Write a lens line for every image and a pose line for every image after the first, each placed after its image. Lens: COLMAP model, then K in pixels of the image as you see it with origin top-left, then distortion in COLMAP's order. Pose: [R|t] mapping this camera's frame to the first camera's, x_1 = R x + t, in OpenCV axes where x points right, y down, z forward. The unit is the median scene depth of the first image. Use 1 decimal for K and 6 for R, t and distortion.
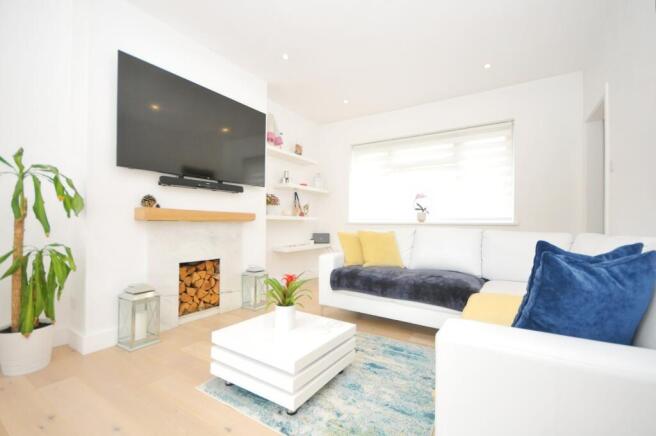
lens RADIAL K [[287.7, 0, 329.0], [0, 287.7, 220.6], [0, 0, 1]] dist [-0.004068, -0.000513]
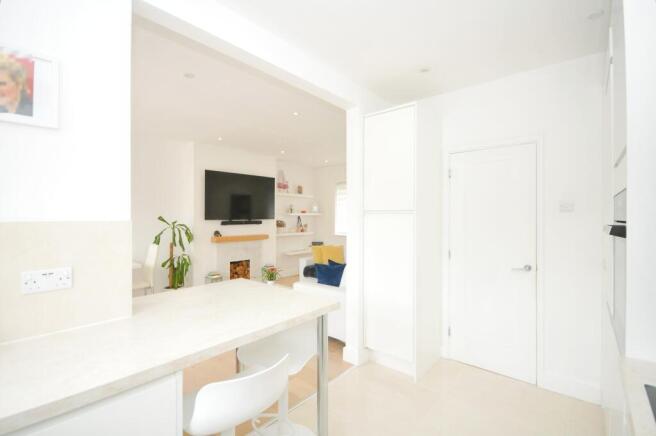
lens RADIAL K [[297.3, 0, 327.3], [0, 297.3, 216.6], [0, 0, 1]] dist [0.001335, 0.000064]
pose [[0.989370, -0.004557, -0.145351, 0.410797], [0.005221, 0.999978, 0.004189, -0.156282], [0.145328, -0.004903, 0.989371, -0.862945]]
